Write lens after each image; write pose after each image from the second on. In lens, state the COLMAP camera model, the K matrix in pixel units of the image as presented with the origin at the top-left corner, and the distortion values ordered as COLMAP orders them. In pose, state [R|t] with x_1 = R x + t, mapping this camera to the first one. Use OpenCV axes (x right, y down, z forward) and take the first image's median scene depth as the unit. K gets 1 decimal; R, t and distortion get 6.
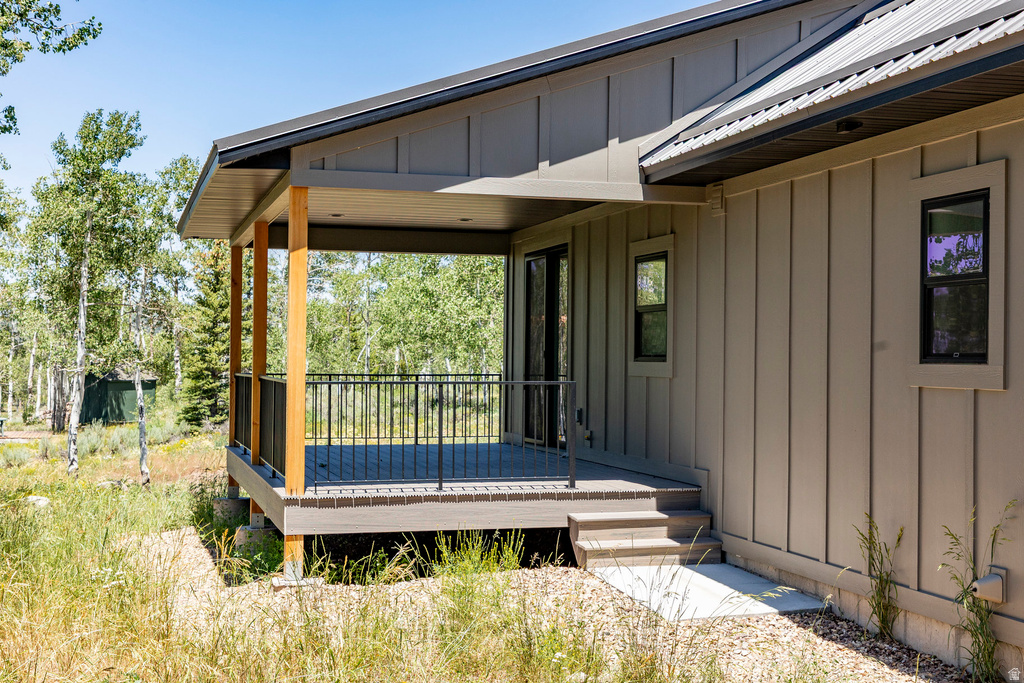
lens RADIAL K [[1372.9, 0, 512.0], [0, 1372.9, 341.5], [0, 0, 1]] dist [-0.089951, -0.045563]
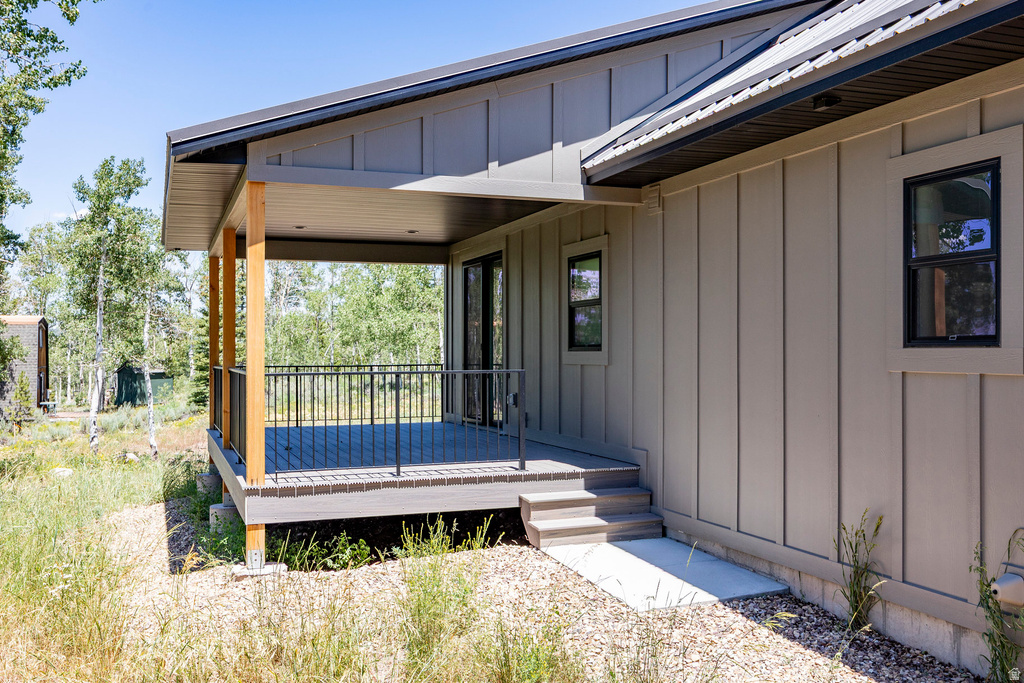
lens RADIAL K [[947.4, 0, 516.0], [0, 947.4, 356.0], [0, 0, 1]] dist [-0.068281, 0.005224]
pose [[0.996191, -0.011028, 0.086503, -0.023684], [0.009718, 0.999832, 0.015545, 0.006779], [-0.086660, -0.014645, 0.996130, 0.270214]]
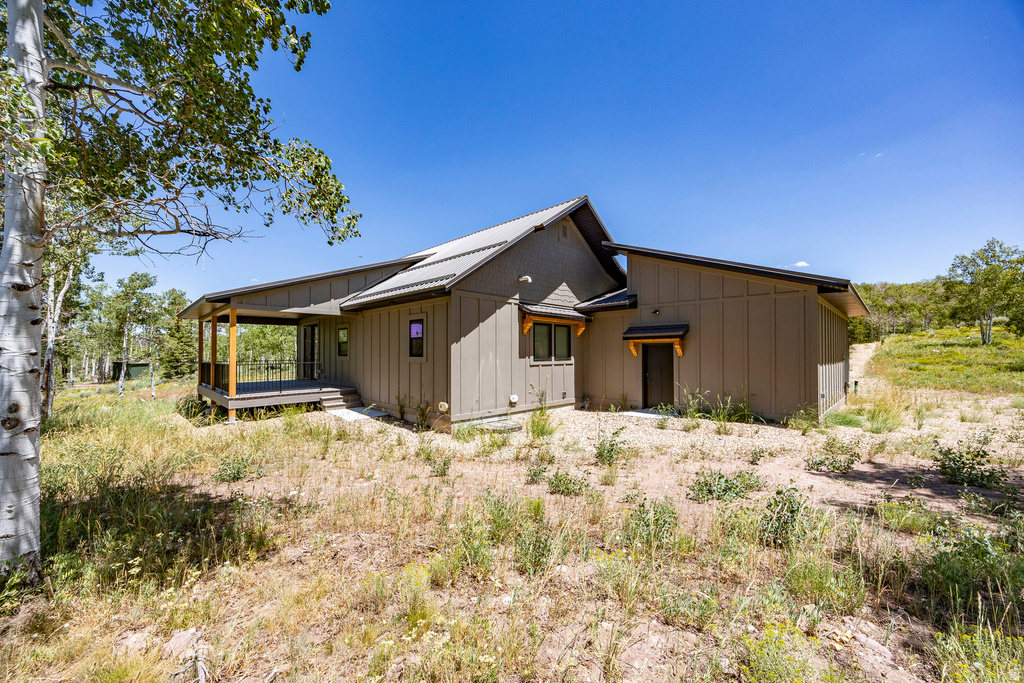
lens RADIAL K [[389.2, 0, 512.0], [0, 389.2, 341.5], [0, 0, 1]] dist [-0.000620, -0.000034]
pose [[0.871673, -0.003454, 0.490077, -0.022478], [0.007773, 0.999947, -0.006778, -0.016903], [-0.490027, 0.009717, 0.871653, -0.202910]]
